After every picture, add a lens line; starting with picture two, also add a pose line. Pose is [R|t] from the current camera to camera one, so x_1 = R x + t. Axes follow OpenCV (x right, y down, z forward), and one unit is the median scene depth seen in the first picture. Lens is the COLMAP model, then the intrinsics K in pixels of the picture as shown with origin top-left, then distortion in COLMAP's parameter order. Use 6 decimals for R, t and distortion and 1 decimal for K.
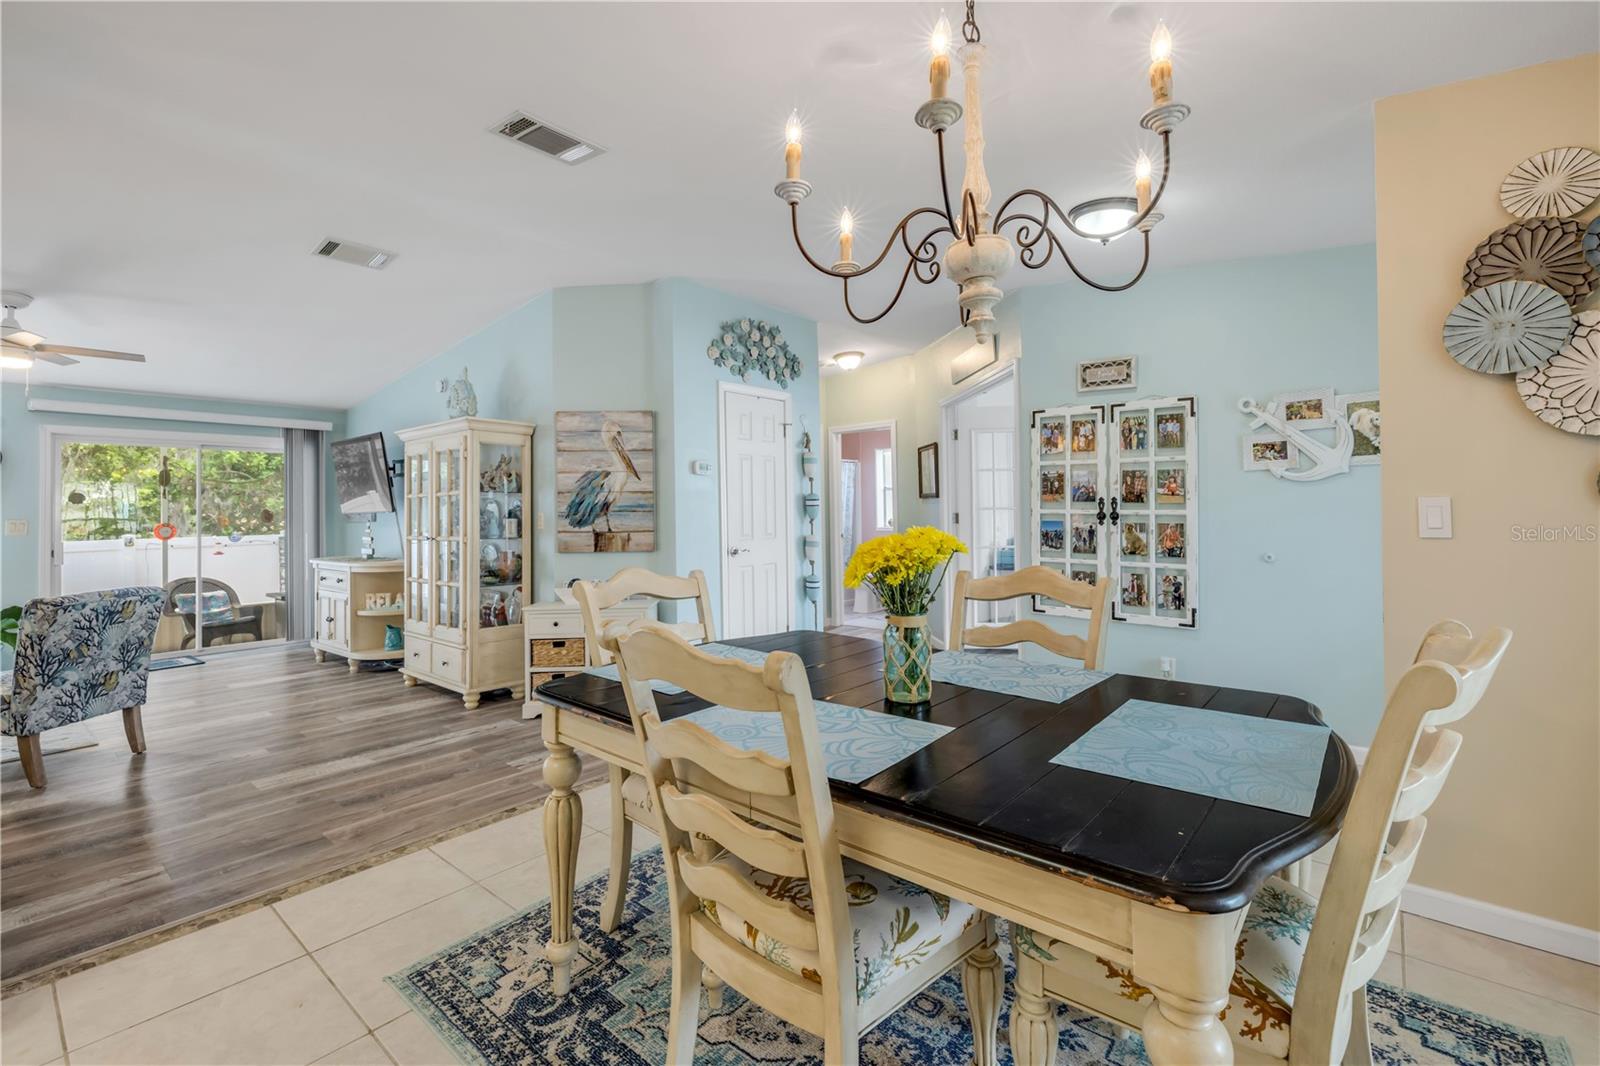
lens RADIAL K [[701.4, 0, 801.7], [0, 701.4, 508.5], [0, 0, 1]] dist [-0.001408, -0.000555]
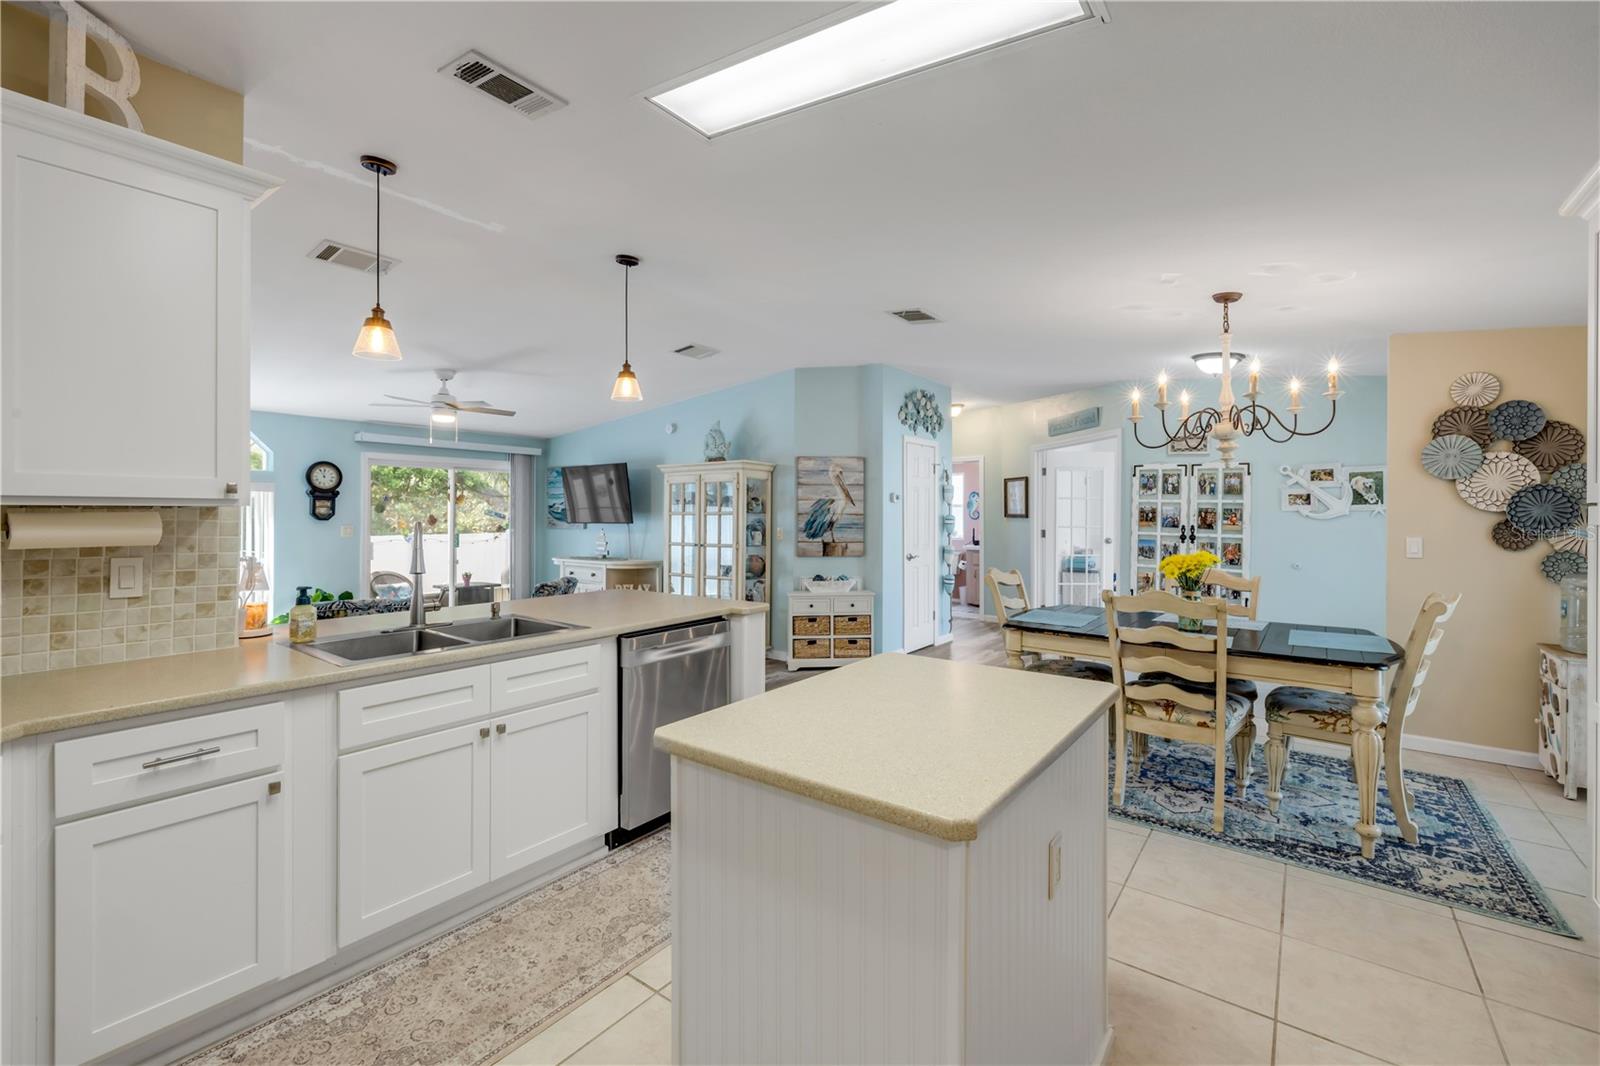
lens RADIAL K [[684.5, 0, 795.4], [0, 684.5, 519.3], [0, 0, 1]] dist [-0.000308, -0.000507]
pose [[0.998508, 0.015363, 0.052394, -0.481068], [-0.015985, 0.999806, 0.011482, -0.031332], [-0.052208, -0.012302, 0.998560, -0.428001]]
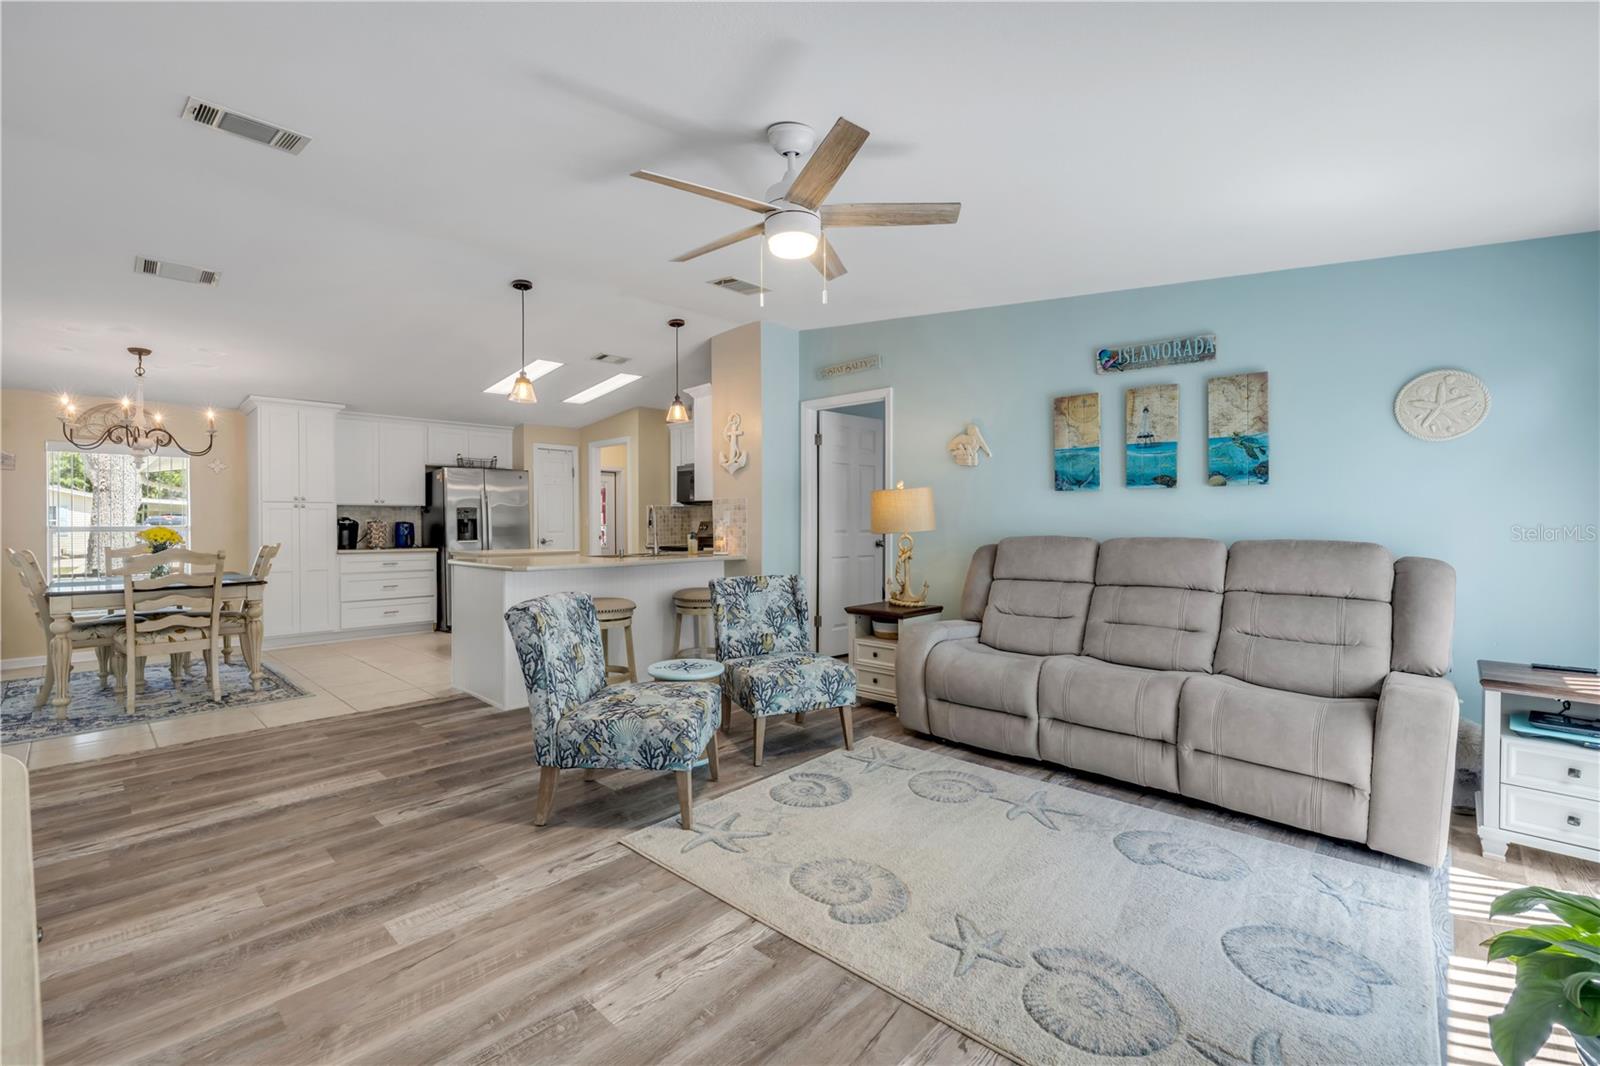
lens RADIAL K [[684.5, 0, 794.9], [0, 684.5, 523.1], [0, 0, 1]] dist [-0.000308, -0.000507]
pose [[-0.998221, 0.017091, 0.057113, -1.152141], [0.017137, 0.999853, 0.000325, 0.024638], [-0.057099, 0.001304, -0.998368, 1.565946]]
